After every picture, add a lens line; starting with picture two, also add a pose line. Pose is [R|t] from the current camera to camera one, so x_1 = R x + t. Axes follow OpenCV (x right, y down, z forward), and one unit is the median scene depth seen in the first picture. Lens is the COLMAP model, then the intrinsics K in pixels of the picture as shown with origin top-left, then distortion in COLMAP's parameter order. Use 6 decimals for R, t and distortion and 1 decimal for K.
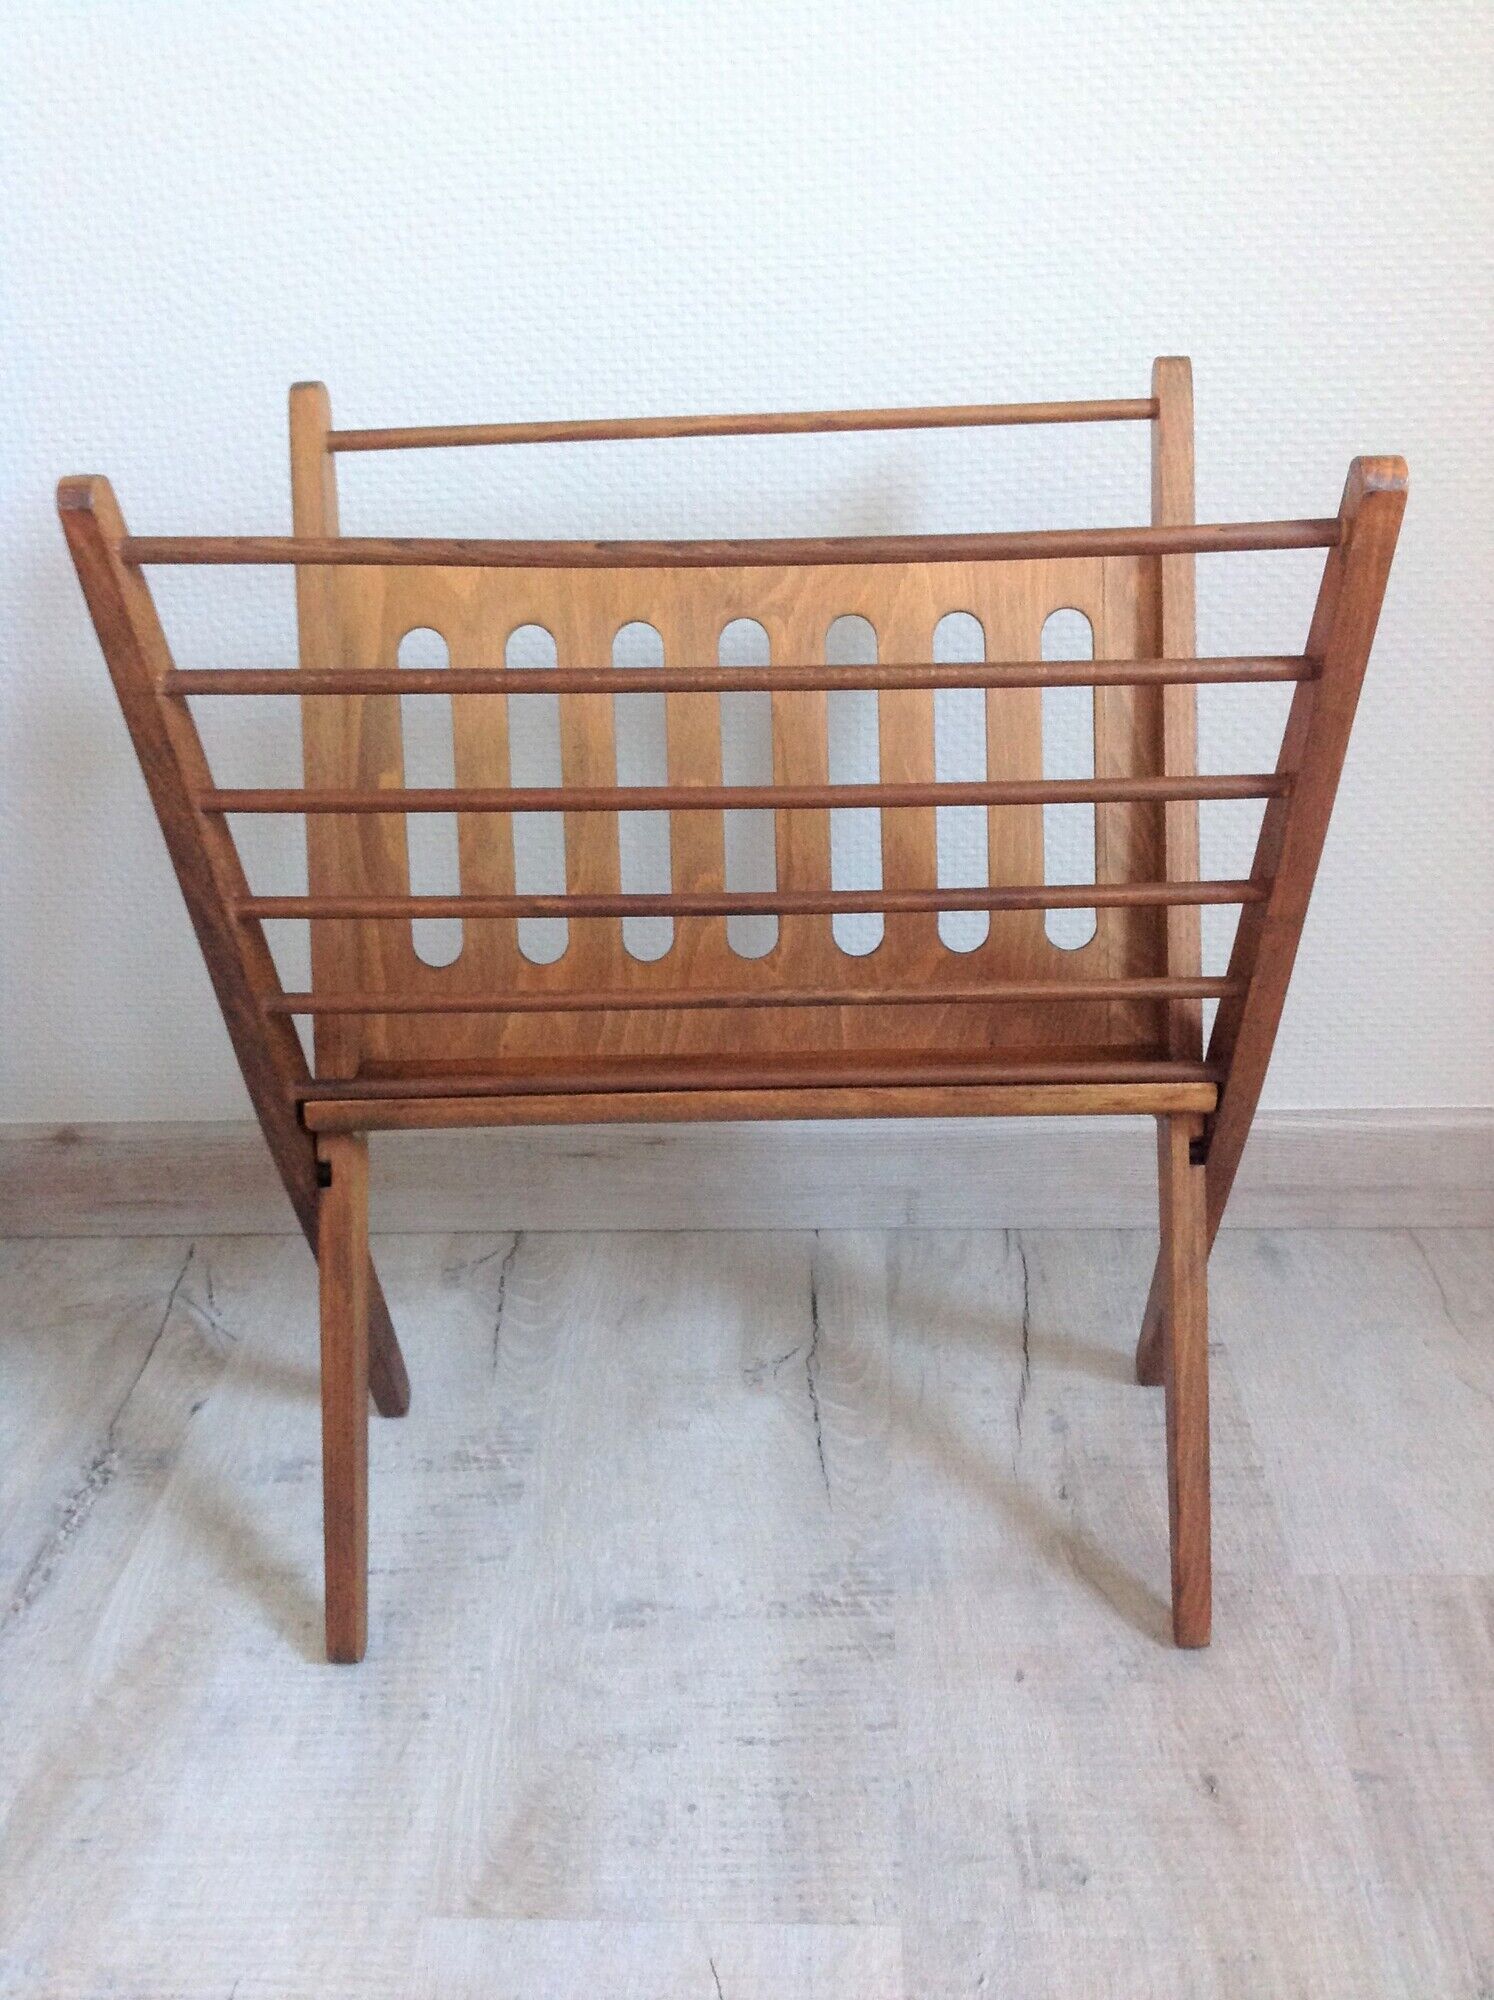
lens RADIAL K [[1908.6, 0, 747.0], [0, 1908.6, 1024.4], [0, 0, 1]] dist [0.017561, 0.000000]
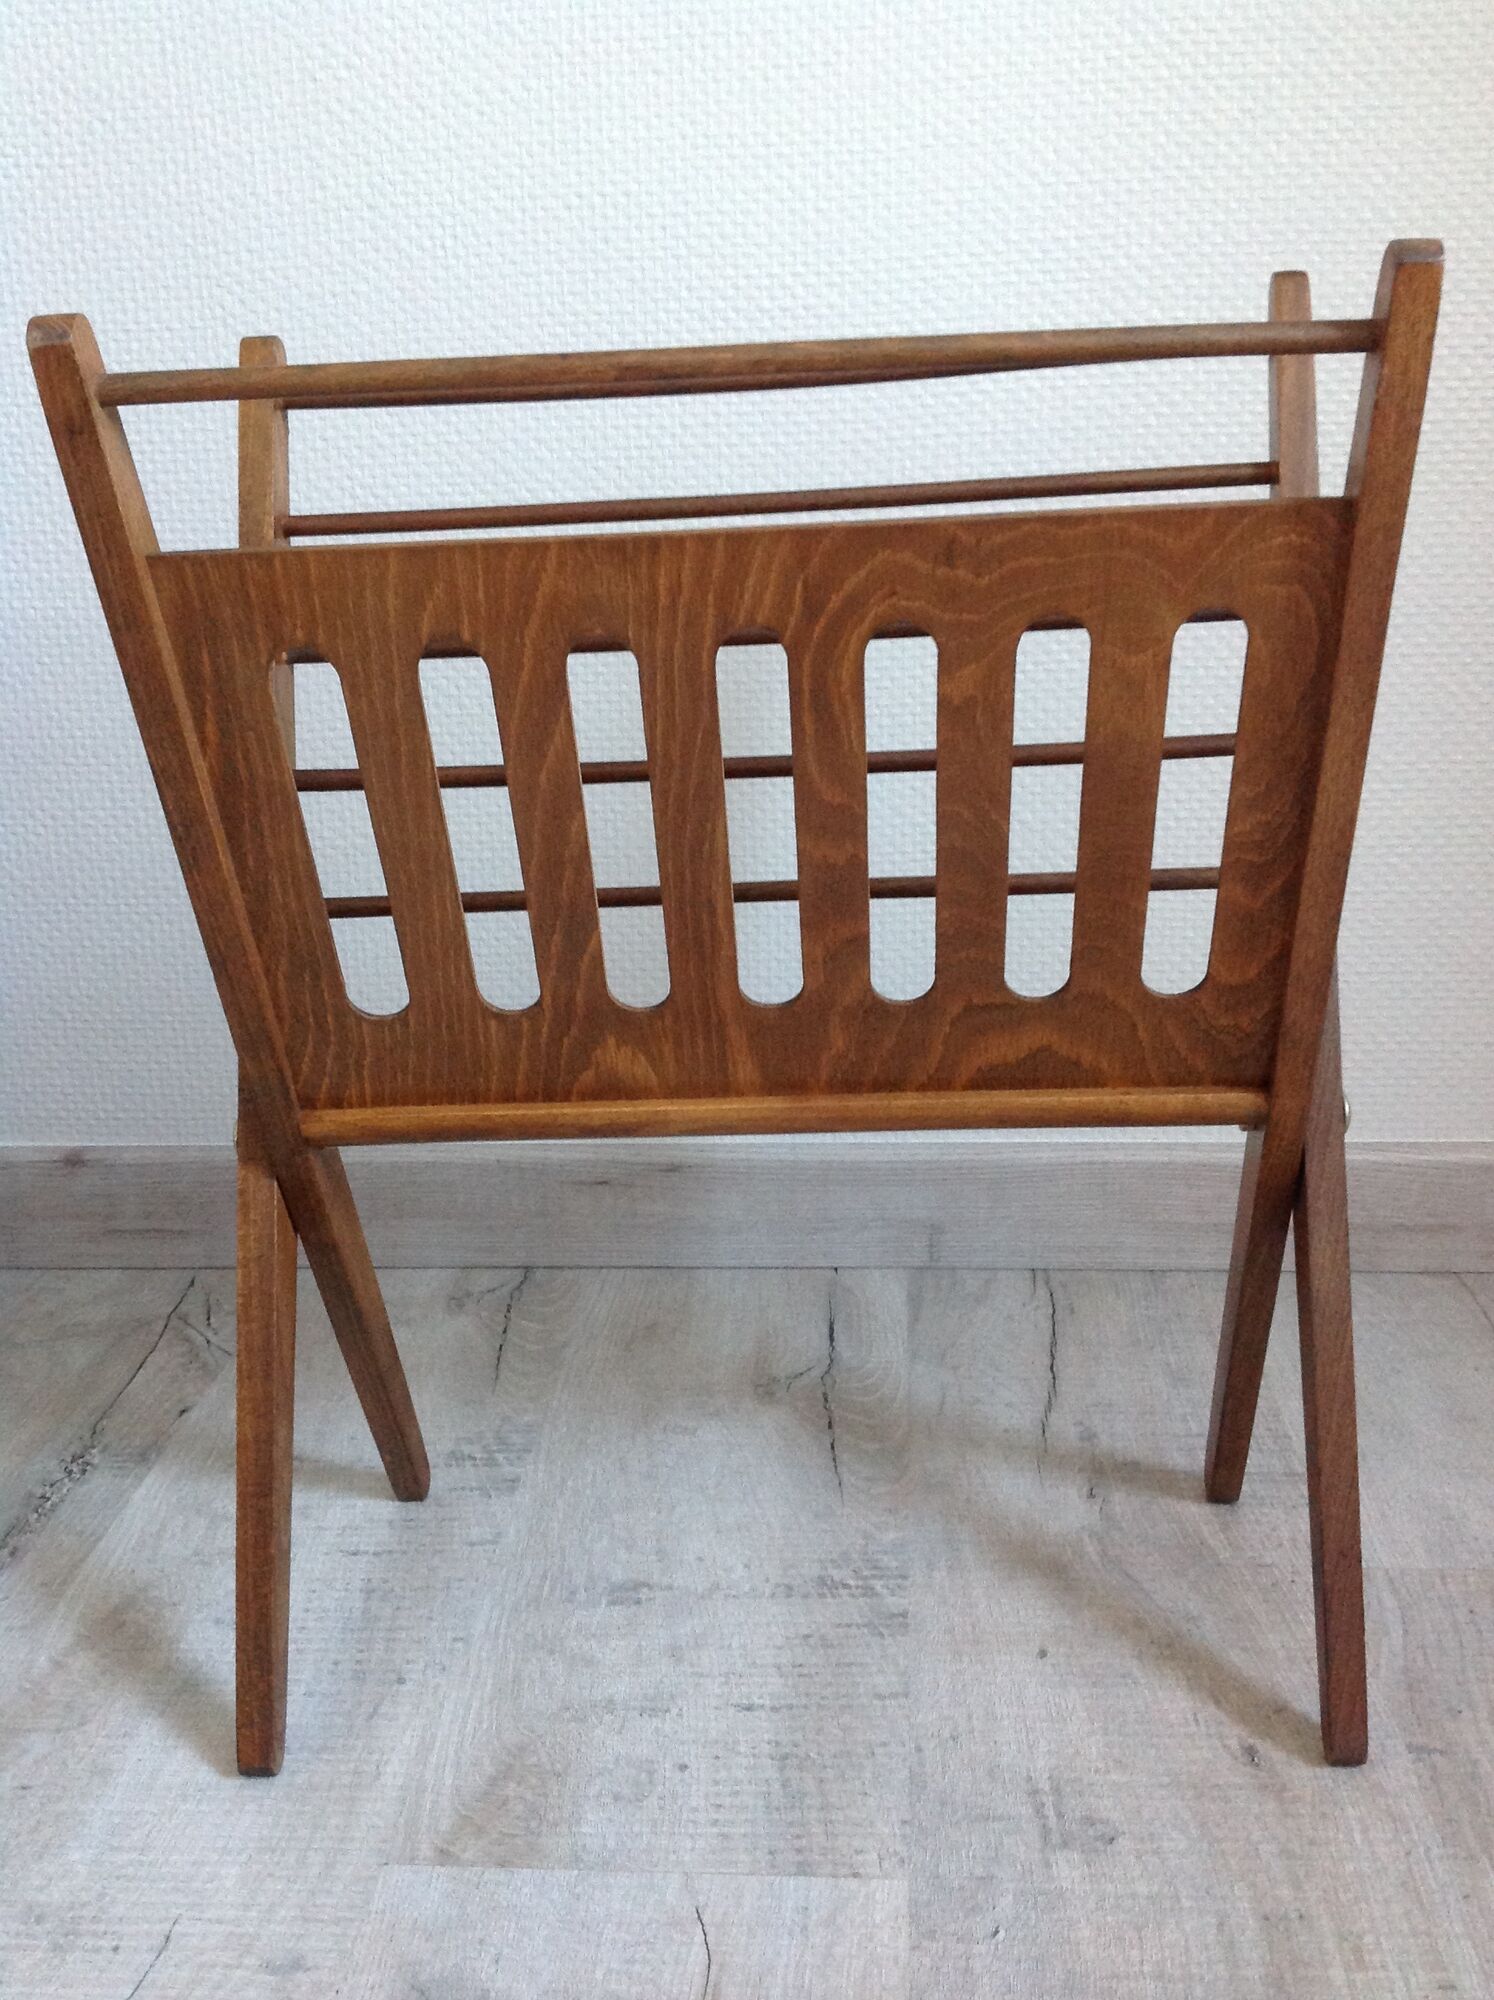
lens RADIAL K [[1908.6, 0, 745.1], [0, 1908.6, 1024.0], [0, 0, 1]] dist [0.017561, 0.000000]
pose [[0.999581, 0.015867, -0.024222, 0.015162], [-0.019296, 0.988701, -0.148652, 0.167843], [0.021589, 0.149057, 0.988593, 0.034946]]
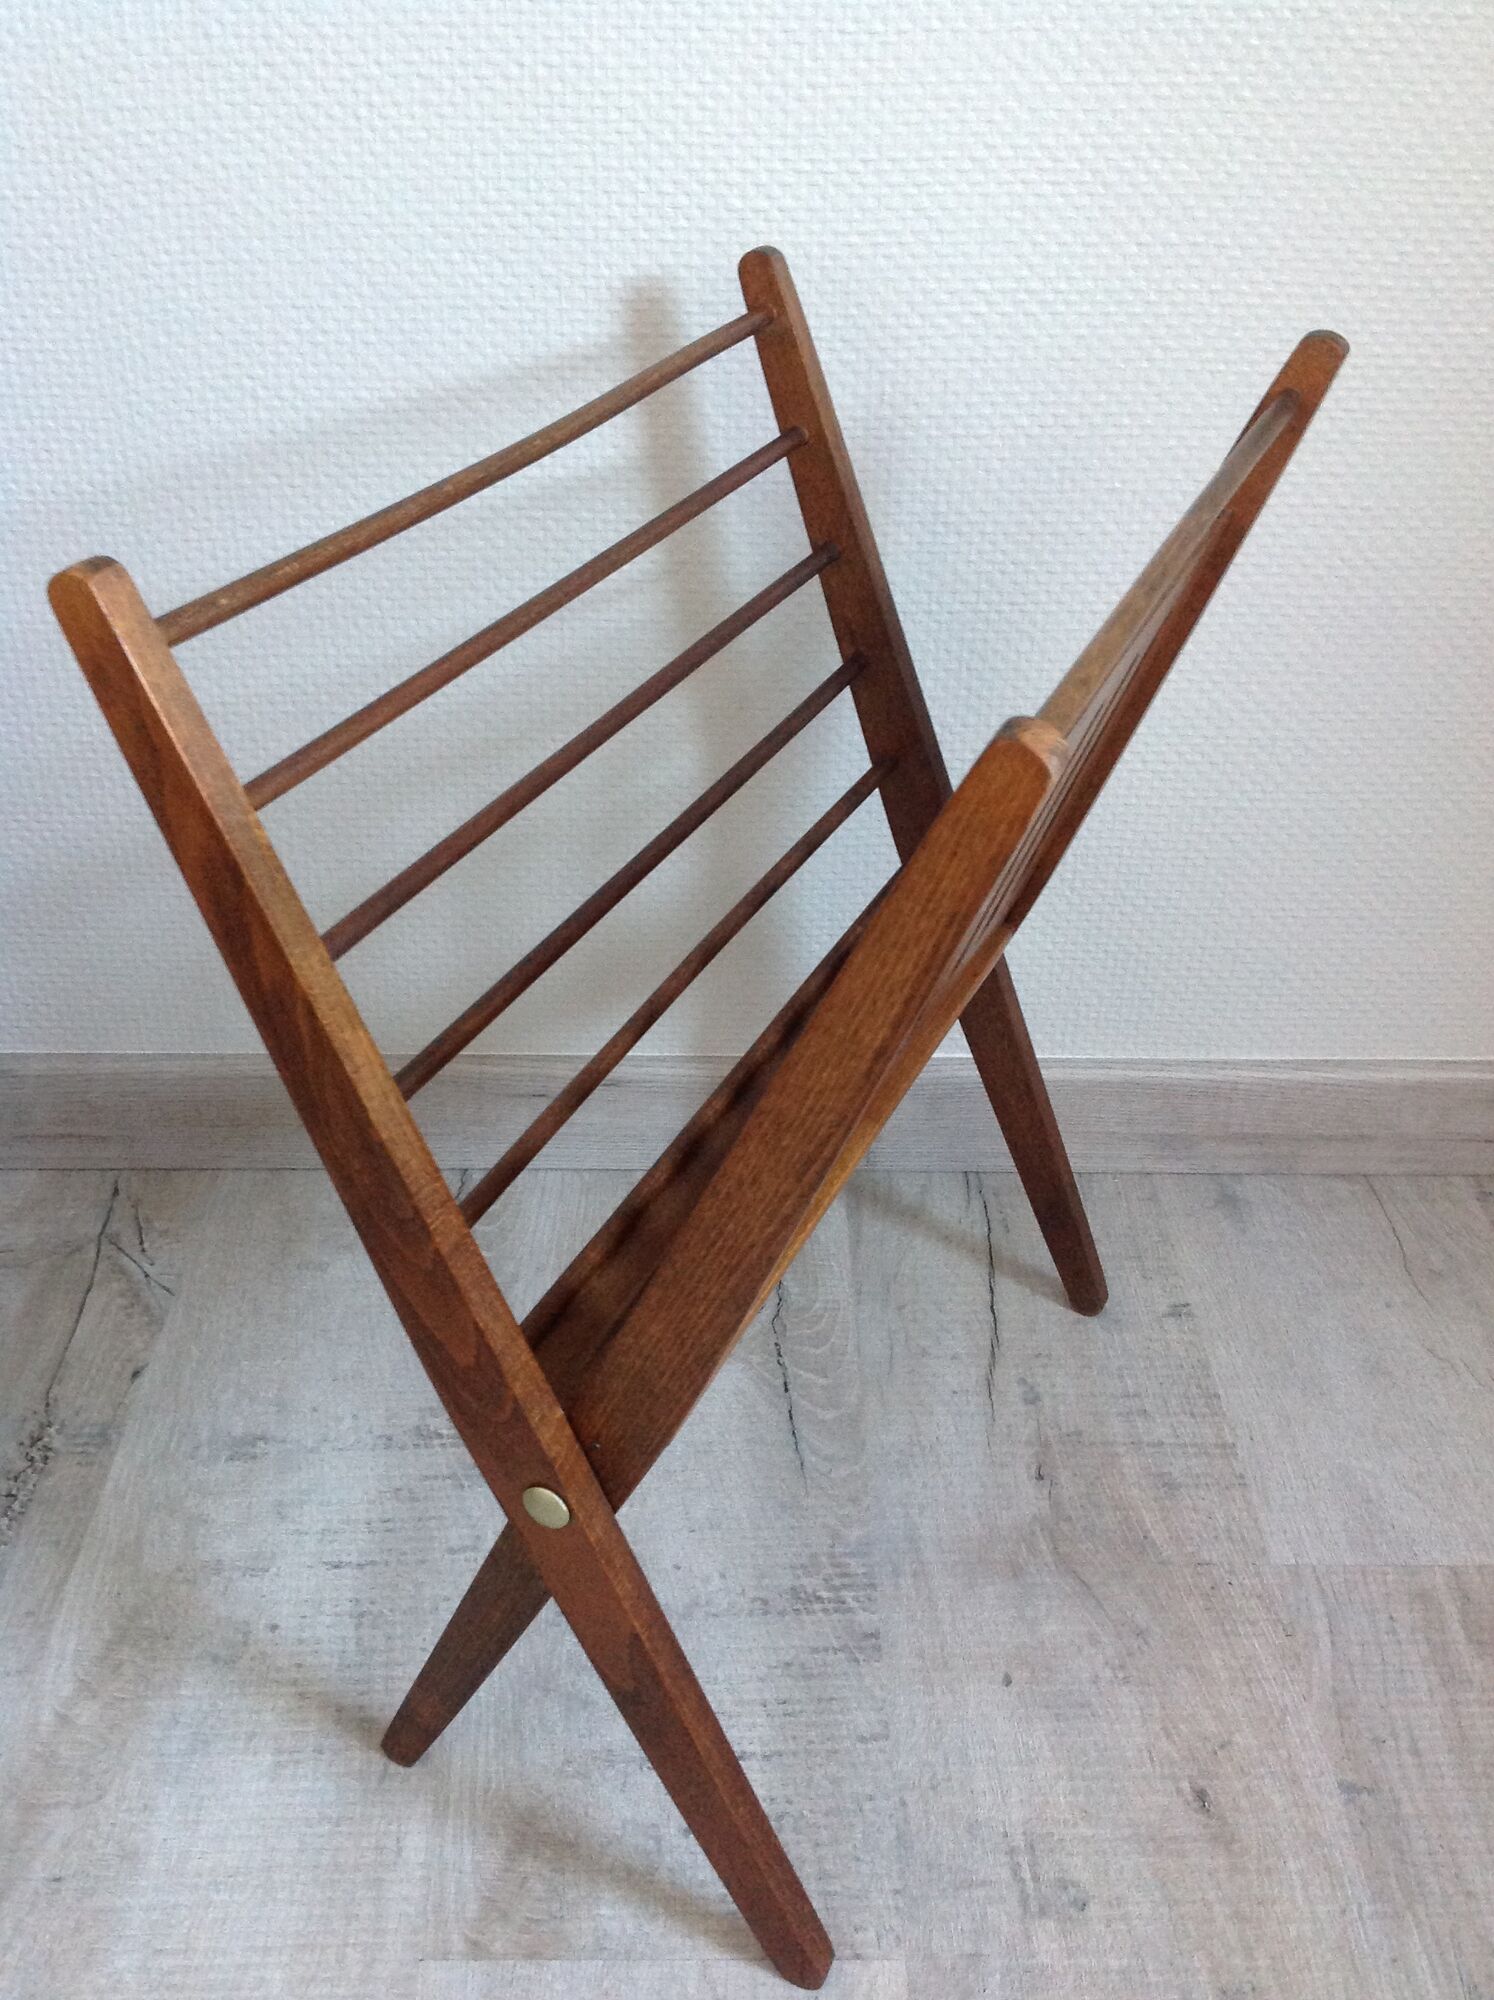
lens RADIAL K [[1908.6, 0, 745.6], [0, 1908.6, 1017.3], [0, 0, 1]] dist [0.017561, 0.000000]
pose [[0.996854, 0.011082, 0.078487, -0.070613], [-0.020423, 0.992656, 0.119233, -0.110432], [-0.076589, -0.120461, 0.989759, 0.060842]]
